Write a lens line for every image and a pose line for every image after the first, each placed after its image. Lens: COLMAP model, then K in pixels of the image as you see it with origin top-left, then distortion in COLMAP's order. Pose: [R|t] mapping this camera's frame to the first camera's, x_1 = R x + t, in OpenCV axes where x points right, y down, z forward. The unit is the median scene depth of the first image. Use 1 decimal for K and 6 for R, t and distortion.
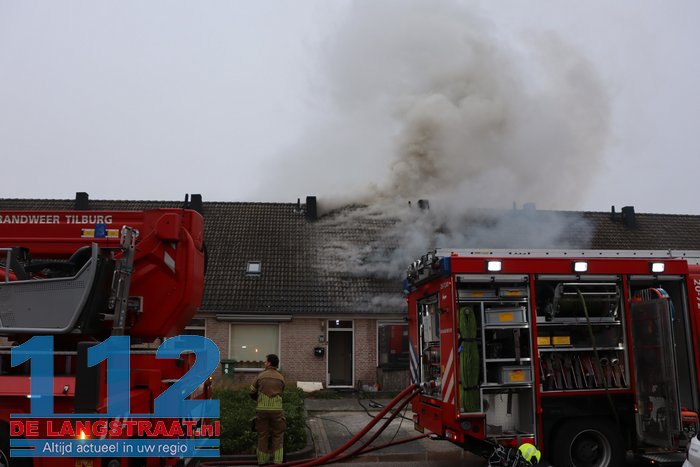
lens RADIAL K [[572.9, 0, 350.4], [0, 572.9, 235.9], [0, 0, 1]] dist [-0.166866, 0.121293]
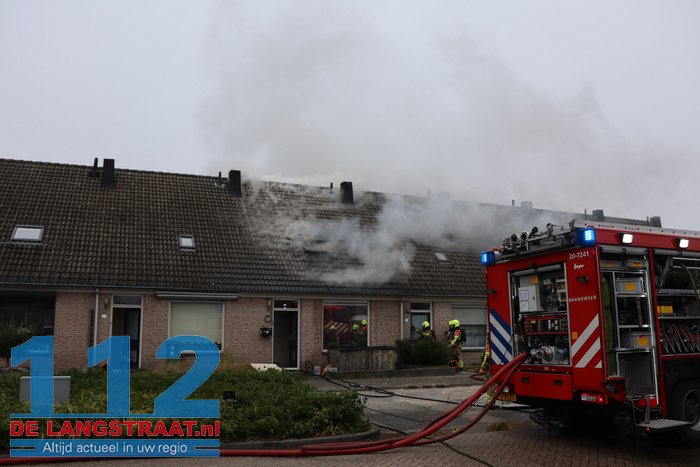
lens RADIAL K [[572.9, 0, 353.3], [0, 572.9, 243.4], [0, 0, 1]] dist [-0.166866, 0.121293]
pose [[0.957670, 0.040732, 0.284974, -0.373658], [-0.050522, 0.998356, 0.027082, 0.042149], [-0.283402, -0.040333, 0.958153, 0.101698]]
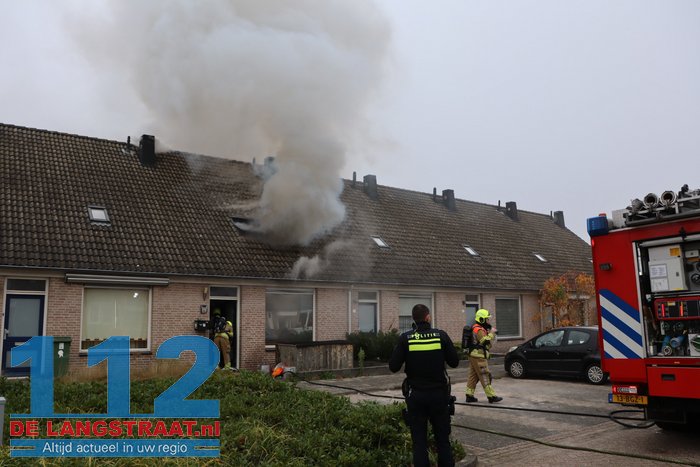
lens RADIAL K [[572.9, 0, 345.9], [0, 572.9, 235.1], [0, 0, 1]] dist [-0.166866, 0.121293]
pose [[0.866791, 0.065545, 0.494345, -0.537208], [-0.079673, 0.996793, 0.007535, 0.111379], [-0.492266, -0.045918, 0.869233, 0.446121]]
